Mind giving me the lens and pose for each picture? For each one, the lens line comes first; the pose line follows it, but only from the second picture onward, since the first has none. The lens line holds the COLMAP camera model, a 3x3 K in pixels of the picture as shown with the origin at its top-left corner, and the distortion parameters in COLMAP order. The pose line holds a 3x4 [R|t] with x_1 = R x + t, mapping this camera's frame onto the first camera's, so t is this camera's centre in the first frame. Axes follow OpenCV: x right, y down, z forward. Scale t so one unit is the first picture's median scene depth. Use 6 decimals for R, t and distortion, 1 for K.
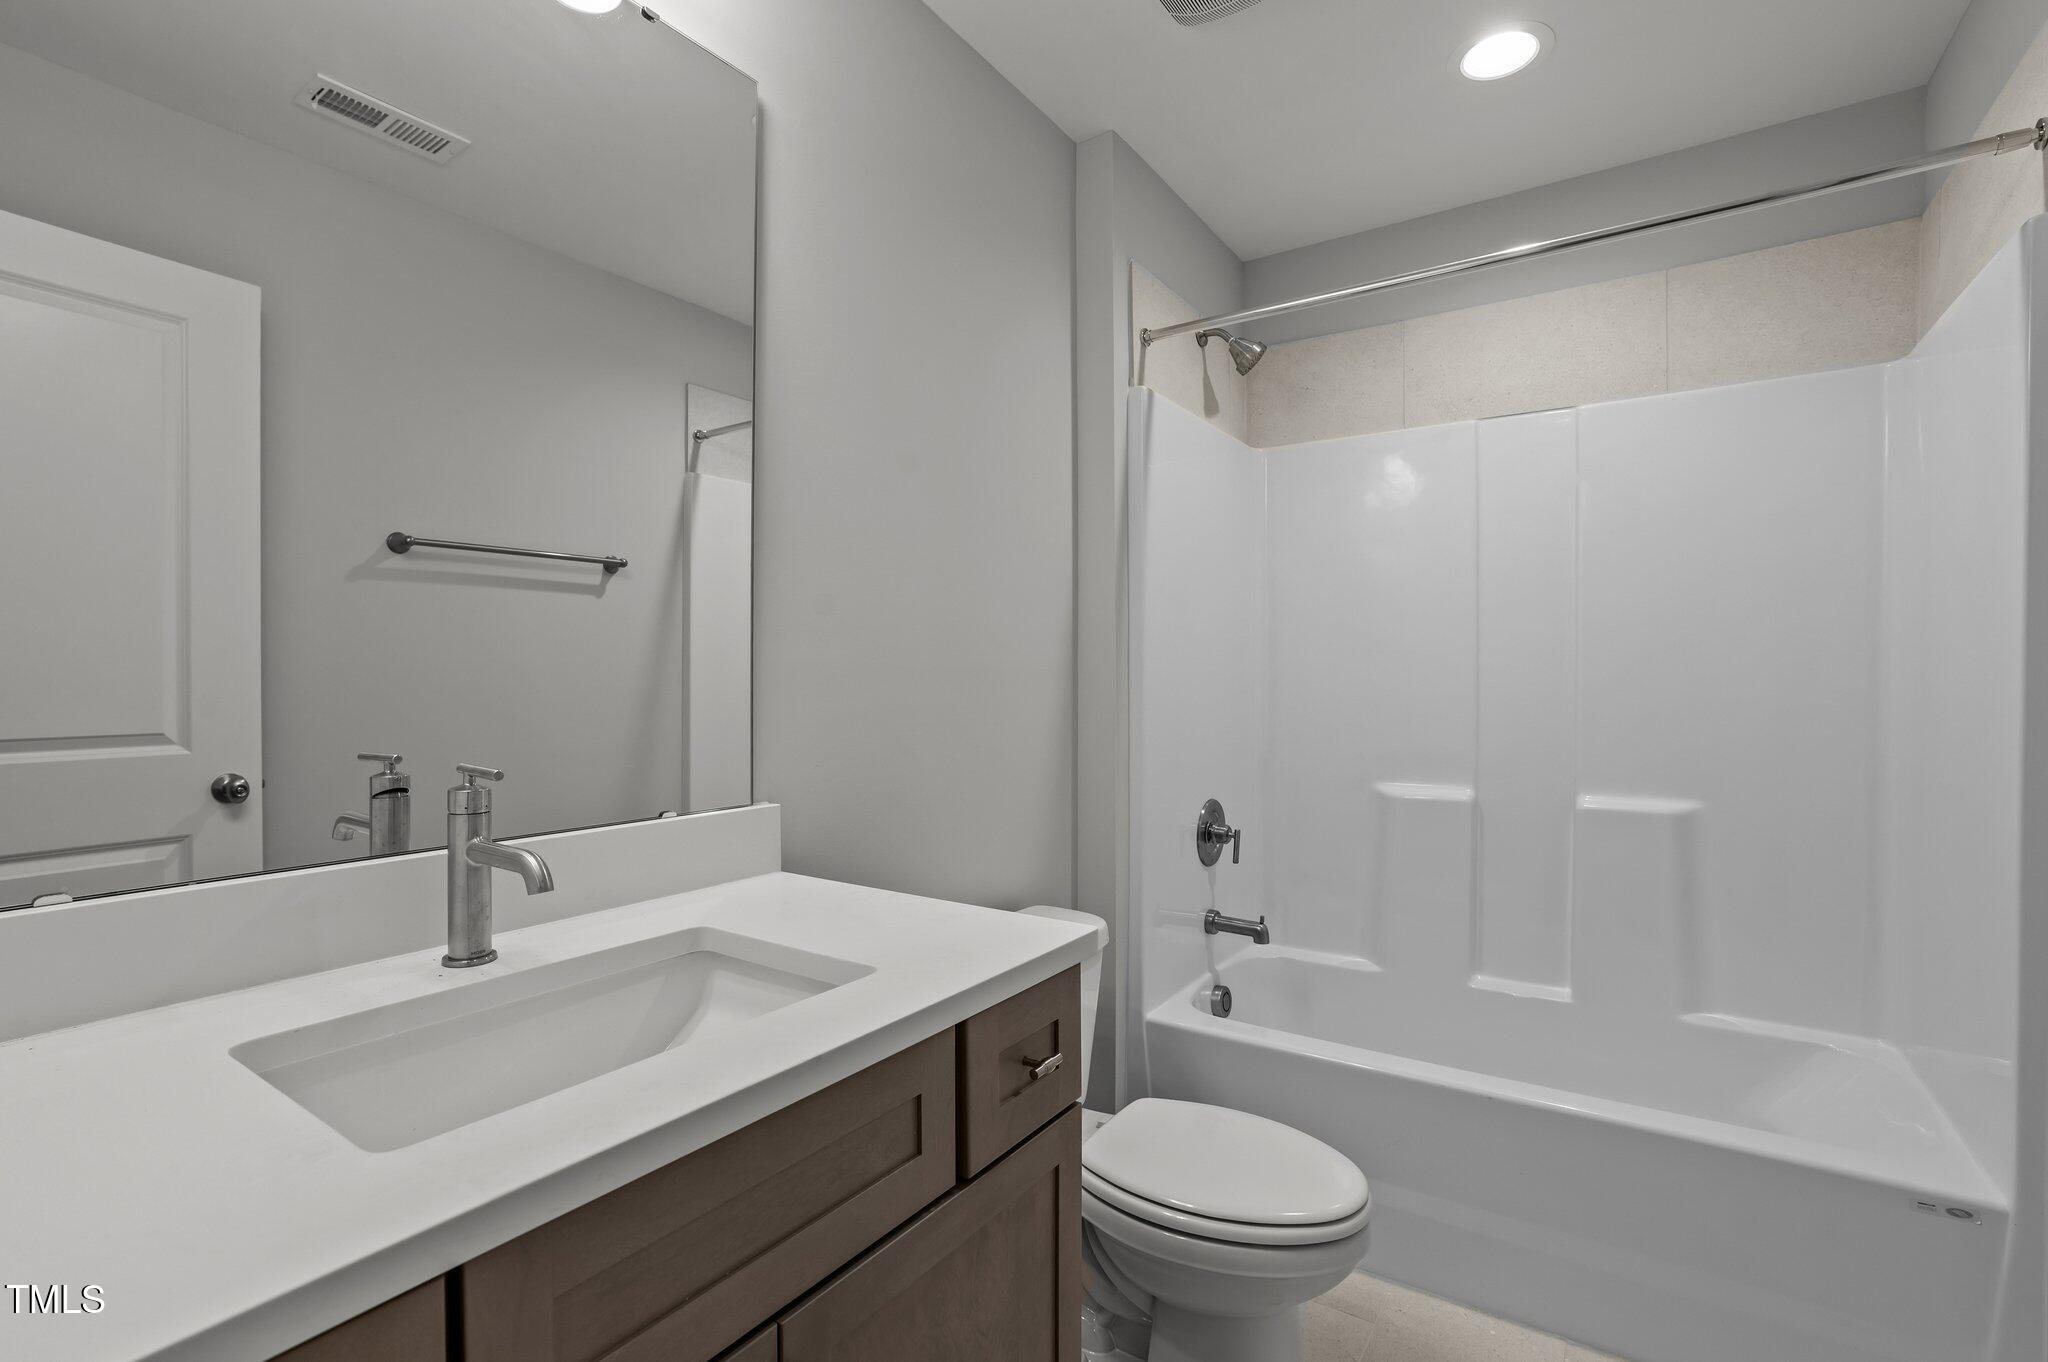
lens RADIAL K [[910.4, 0, 1025.9], [0, 910.4, 687.2], [0, 0, 1]] dist [-0.033150, 0.009726]
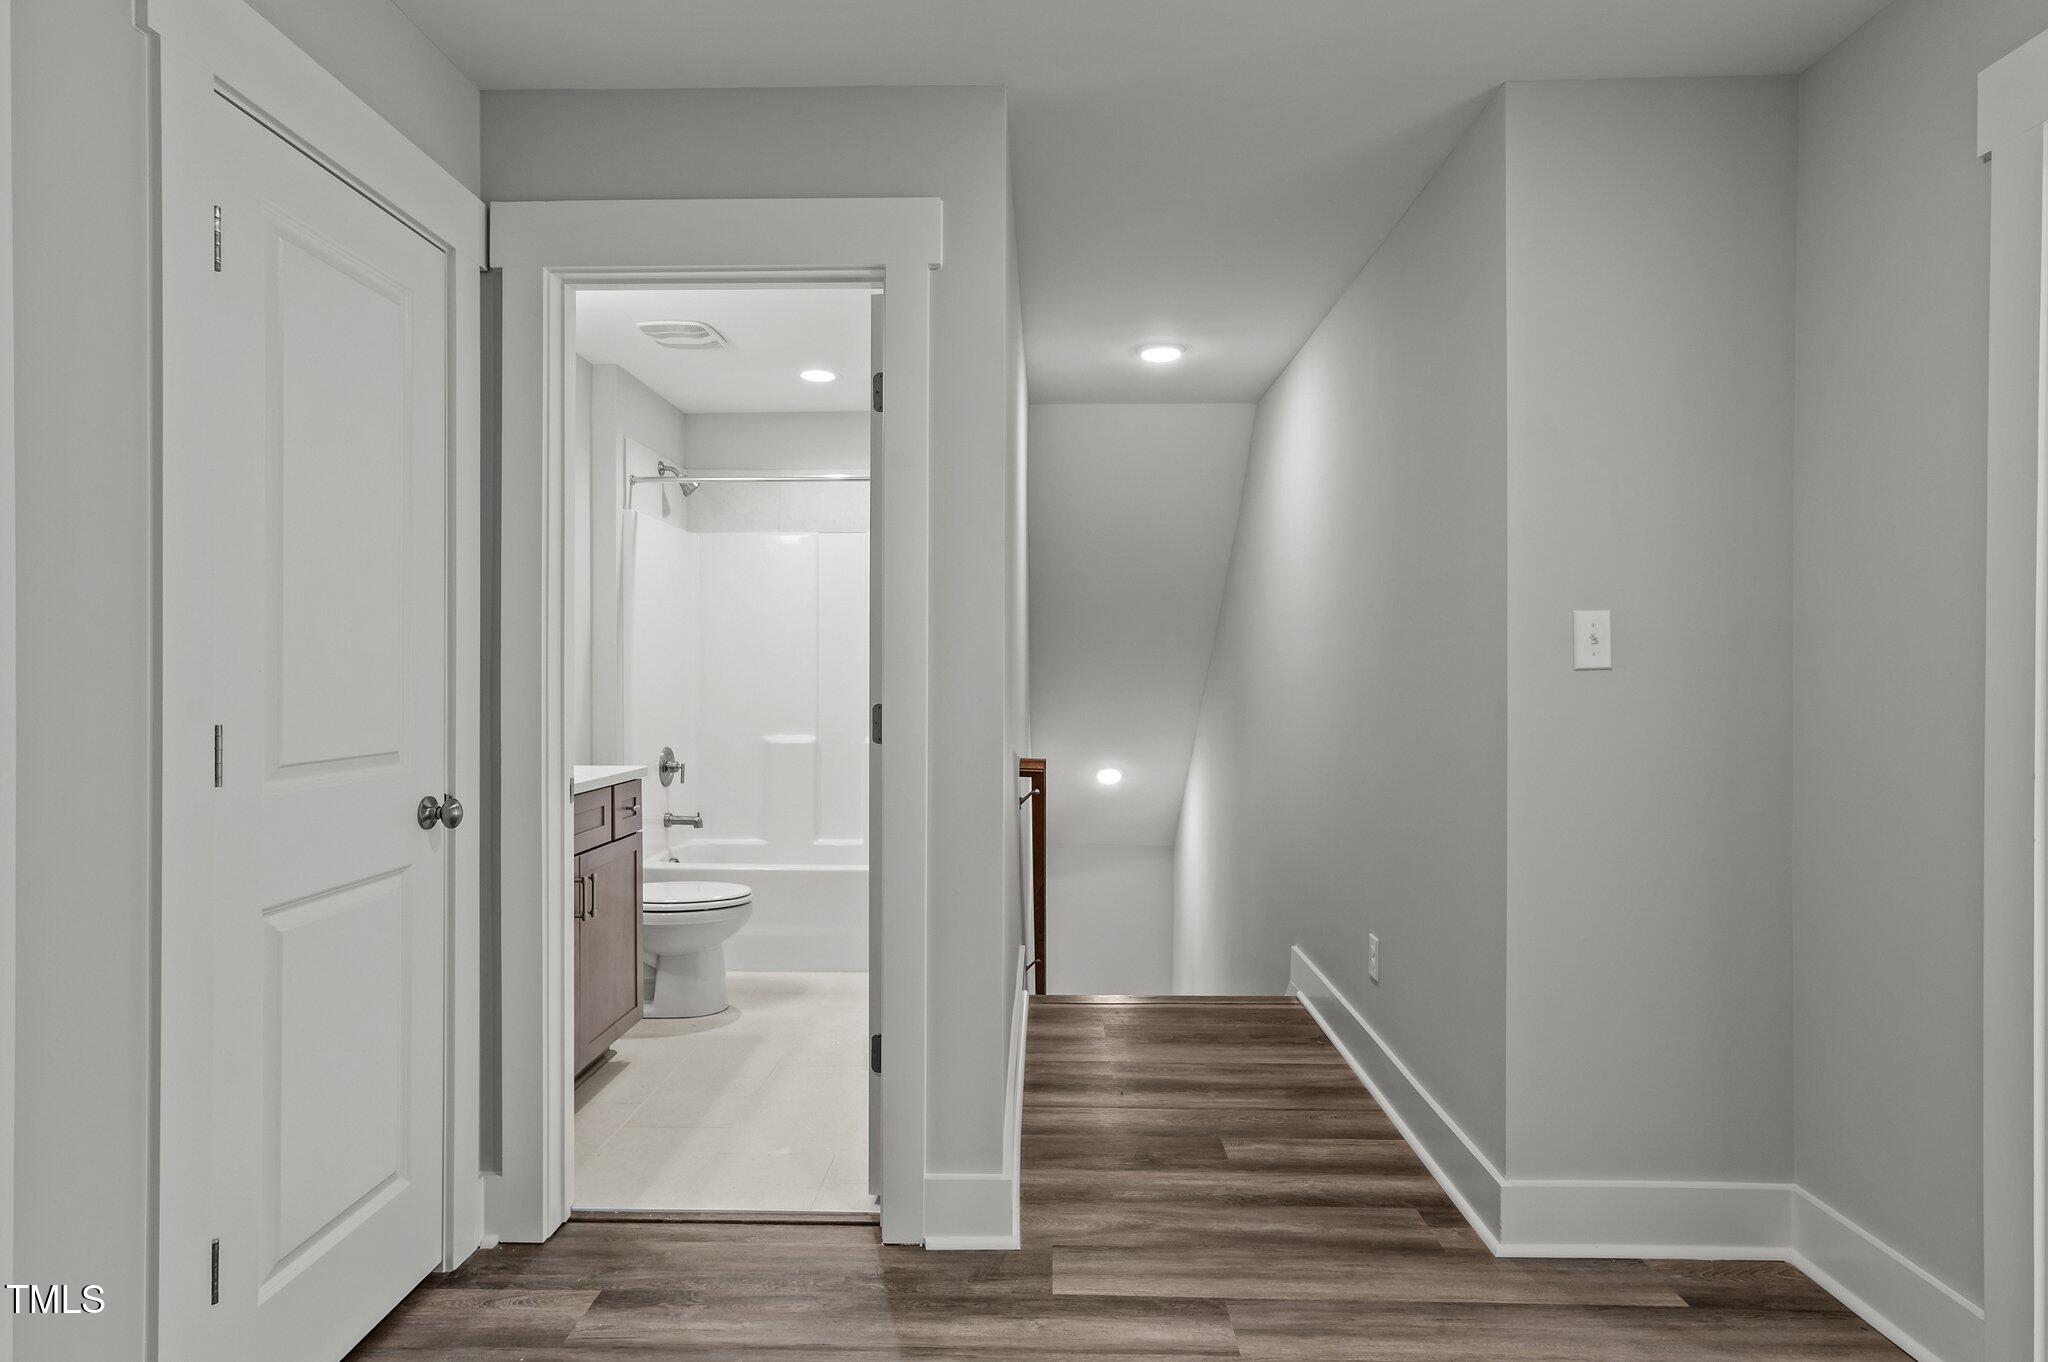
lens RADIAL K [[1060.8, 0, 1025.8], [0, 1060.8, 685.8], [0, 0, 1]] dist [-0.006724, -0.000207]
pose [[0.835582, -0.001104, 0.549365, -0.322879], [0.002477, 0.999995, -0.001758, 0.015858], [-0.549361, 0.002830, 0.835581, -1.016199]]
